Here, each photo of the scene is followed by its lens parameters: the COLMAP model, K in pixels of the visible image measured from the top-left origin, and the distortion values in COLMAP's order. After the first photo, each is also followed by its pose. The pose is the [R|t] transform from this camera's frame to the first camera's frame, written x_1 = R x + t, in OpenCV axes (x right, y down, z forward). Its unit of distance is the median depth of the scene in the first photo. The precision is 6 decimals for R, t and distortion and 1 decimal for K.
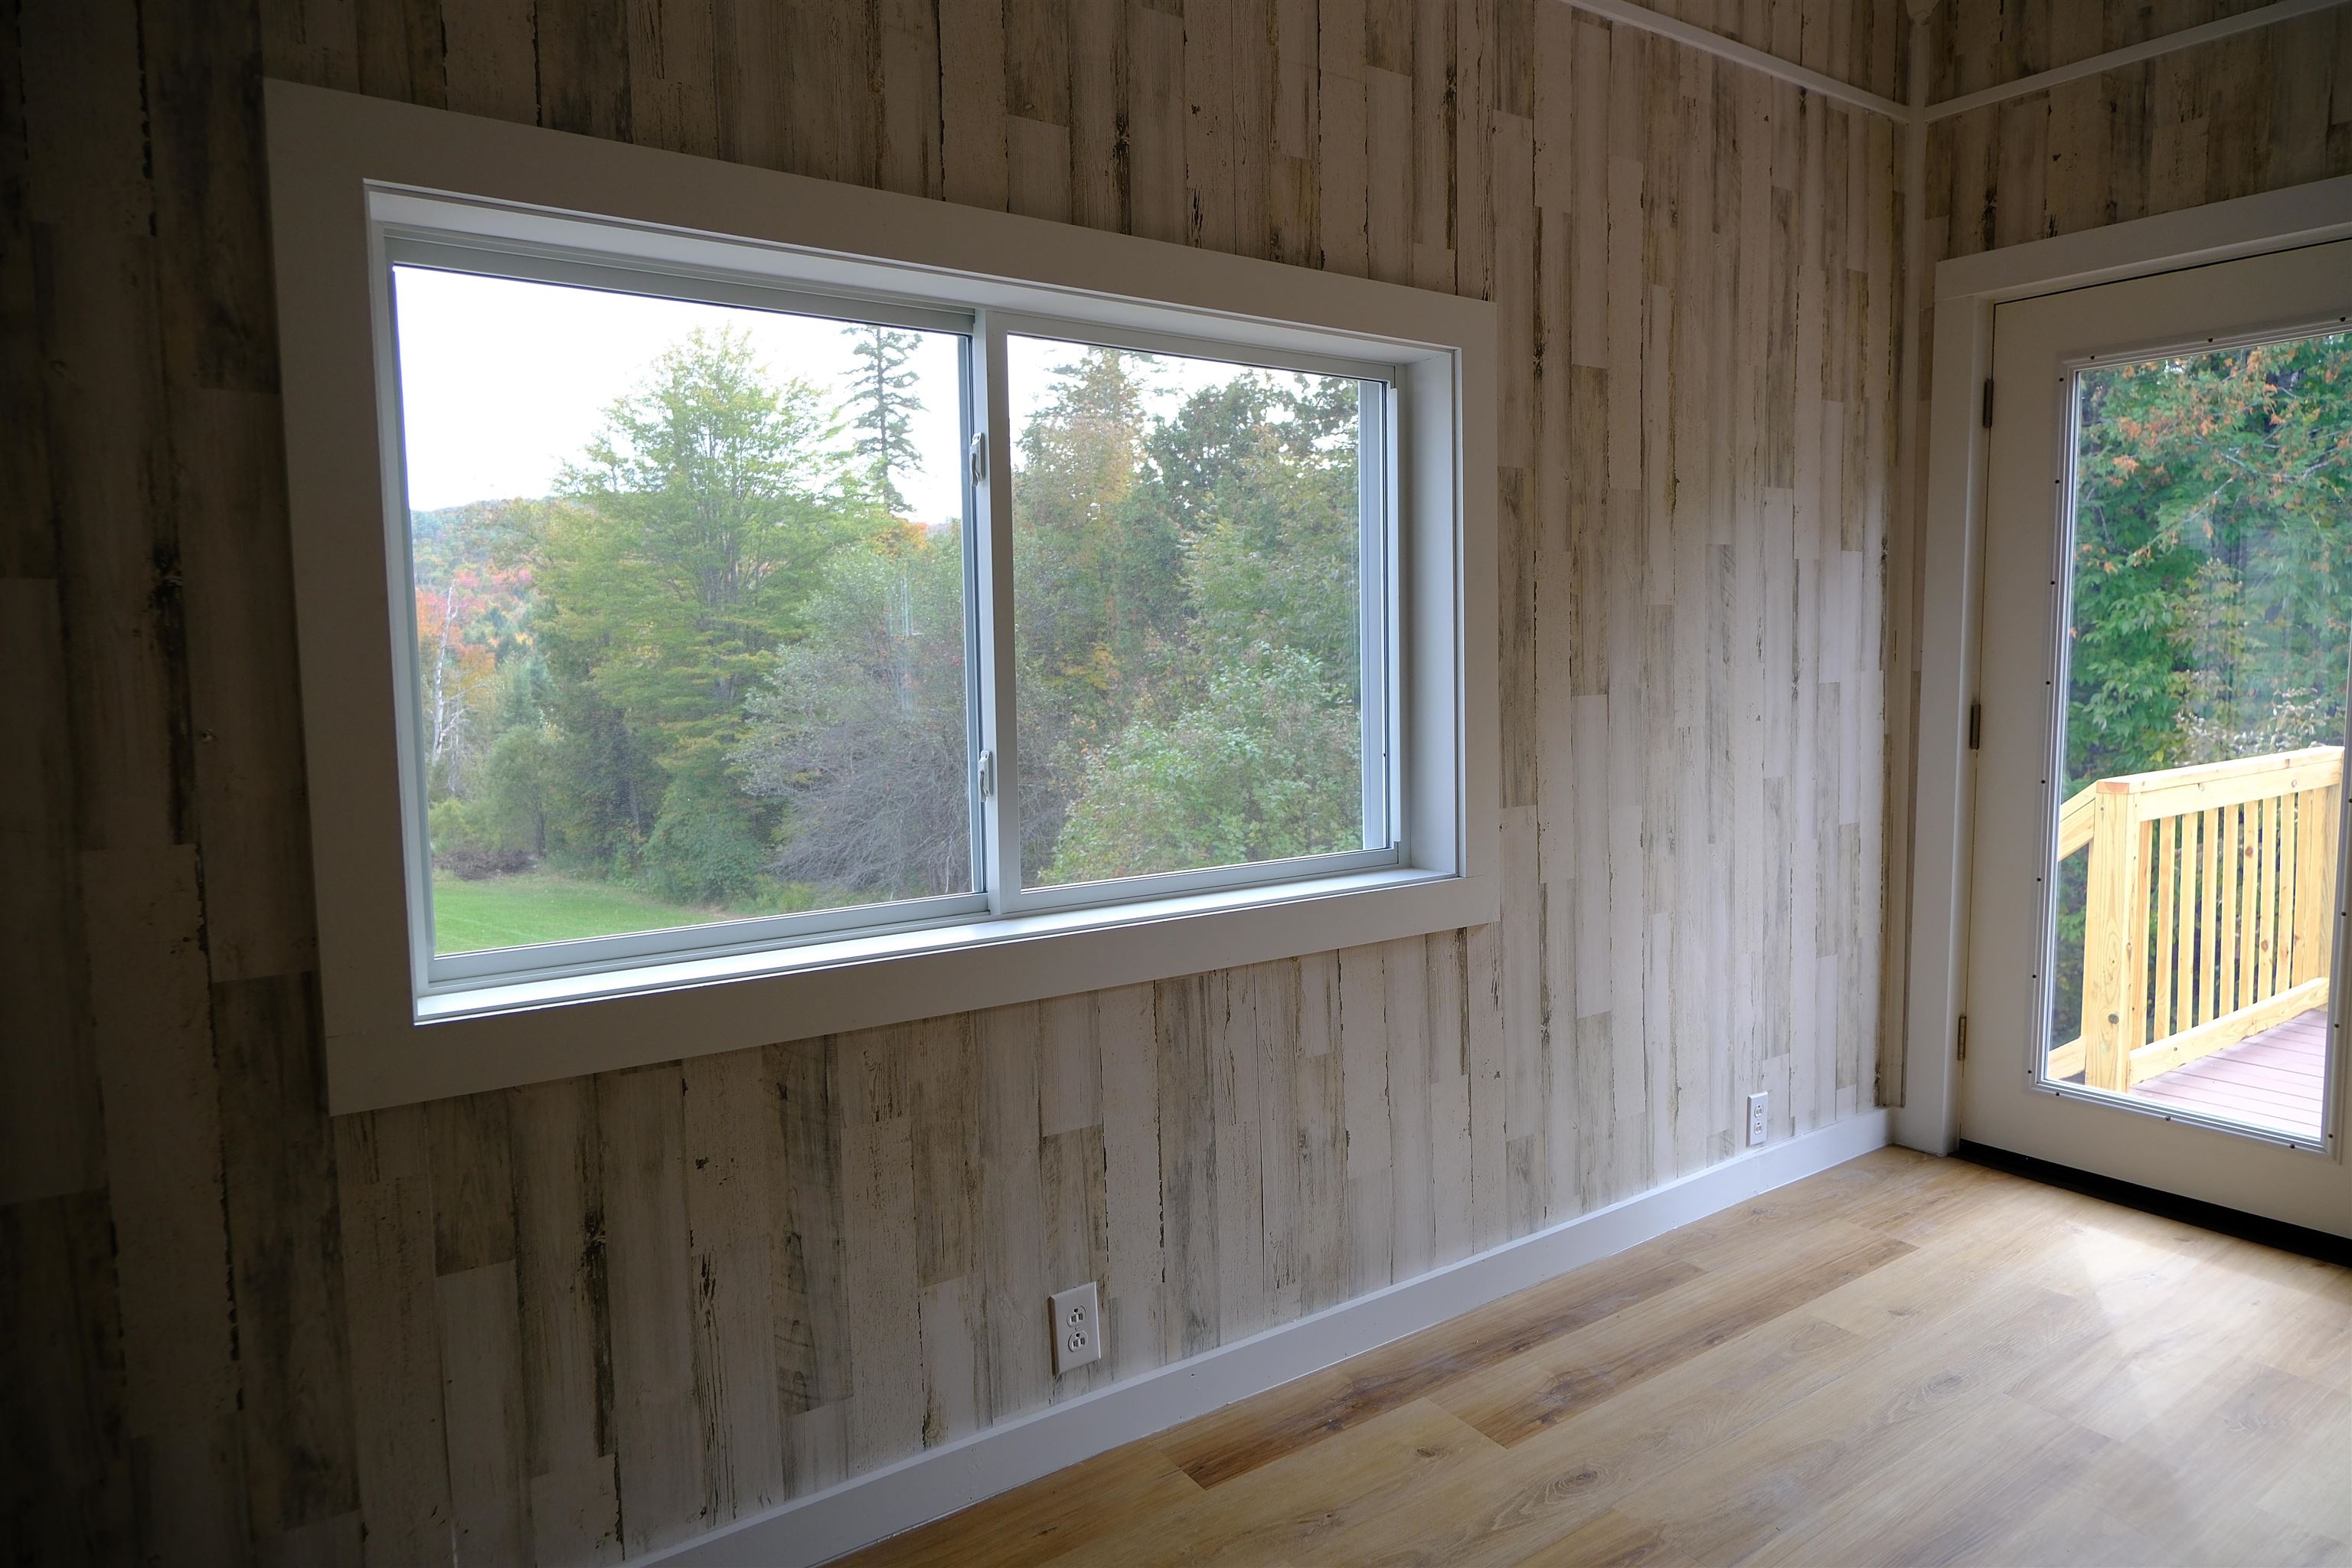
lens RADIAL K [[1501.3, 0, 1176.0], [0, 1501.3, 784.0], [0, 0, 1]] dist [-0.010433, 0.002748]
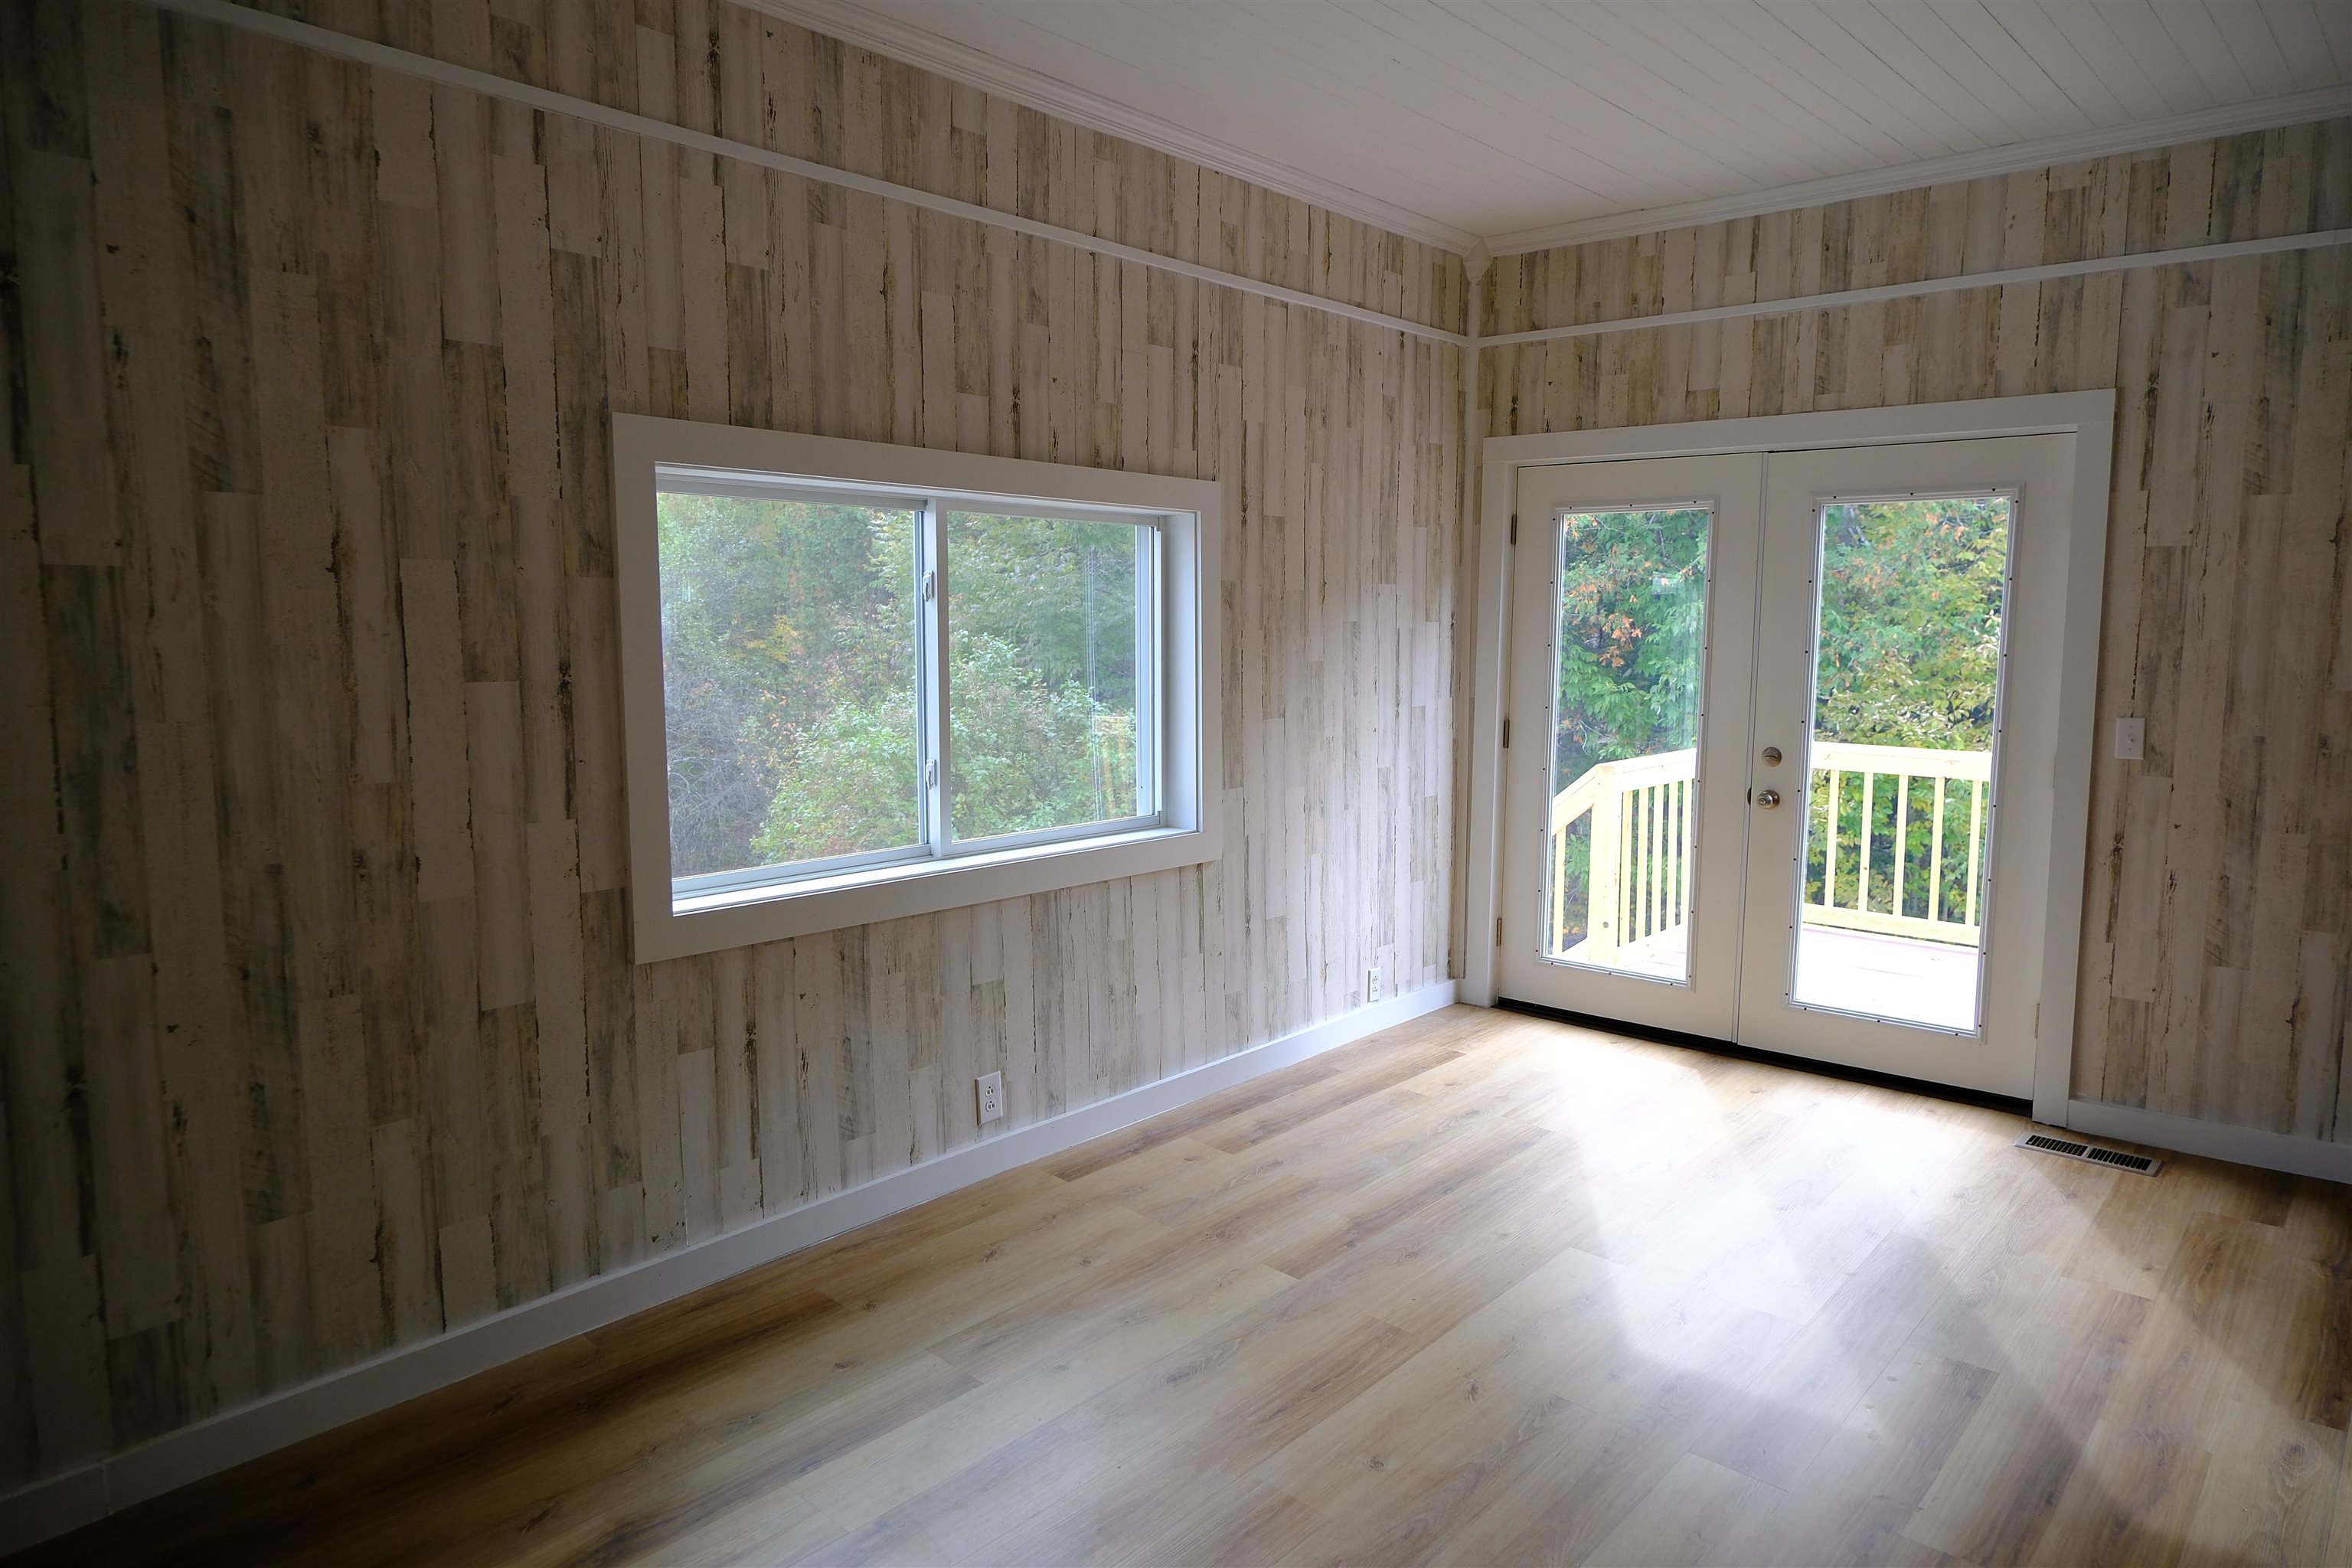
lens RADIAL K [[1515.3, 0, 1176.0], [0, 1515.3, 784.0], [0, 0, 1]] dist [0.007512, 0.002843]
pose [[0.974981, -0.006595, 0.222191, -0.201633], [0.002022, 0.999782, 0.020804, -0.024753], [-0.222280, -0.019834, 0.974781, -0.603780]]
